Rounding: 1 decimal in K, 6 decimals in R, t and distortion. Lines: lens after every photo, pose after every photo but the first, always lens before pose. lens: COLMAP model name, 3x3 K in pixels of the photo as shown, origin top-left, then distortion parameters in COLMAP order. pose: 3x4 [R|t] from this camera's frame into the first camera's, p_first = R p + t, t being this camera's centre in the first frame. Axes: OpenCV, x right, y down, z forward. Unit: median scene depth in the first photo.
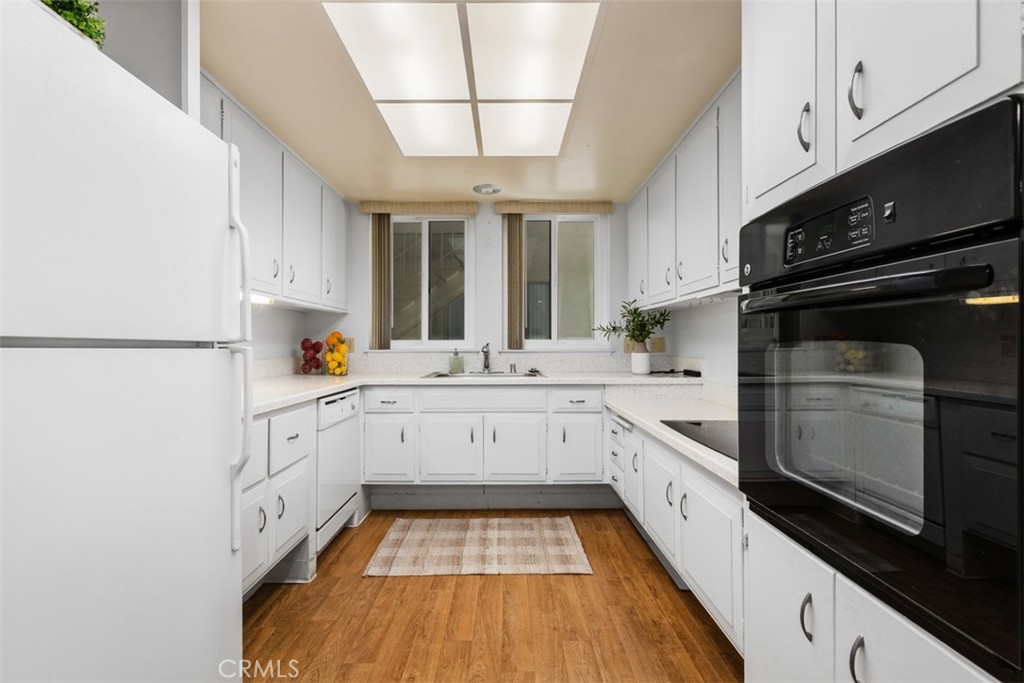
lens RADIAL K [[456.8, 0, 511.5], [0, 456.8, 337.3], [0, 0, 1]] dist [-0.000837, 0.000209]
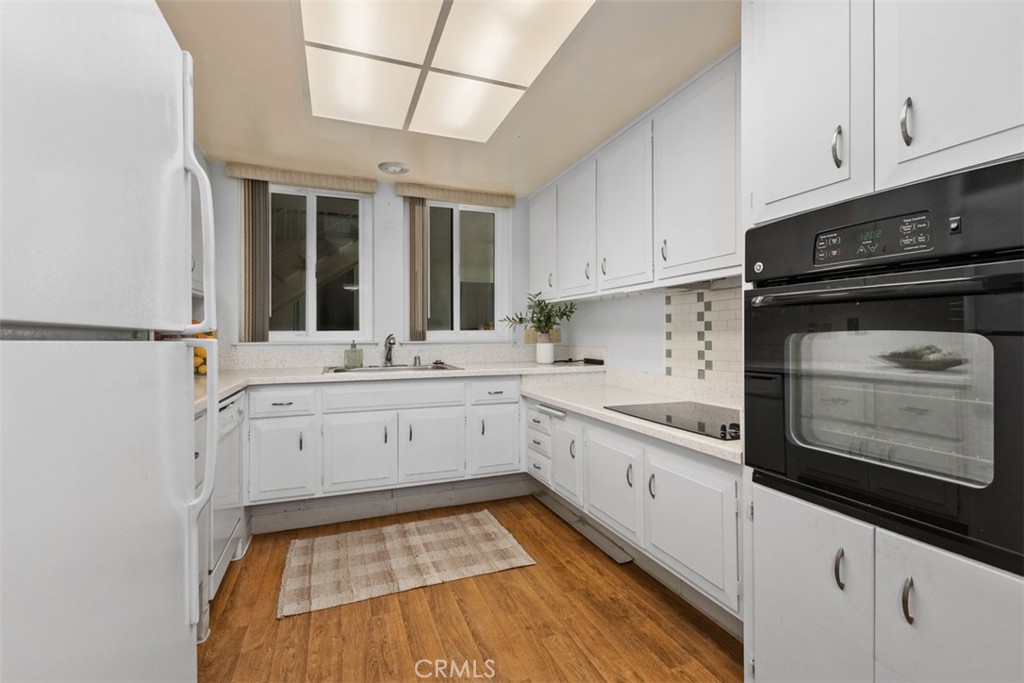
lens RADIAL K [[448.3, 0, 511.6], [0, 448.3, 328.5], [0, 0, 1]] dist [0.000886, 0.000046]
pose [[0.933633, 0.003499, 0.358214, -0.192427], [-0.003256, 0.999994, -0.001283, 0.002121], [-0.358216, 0.000031, 0.933639, 0.084019]]
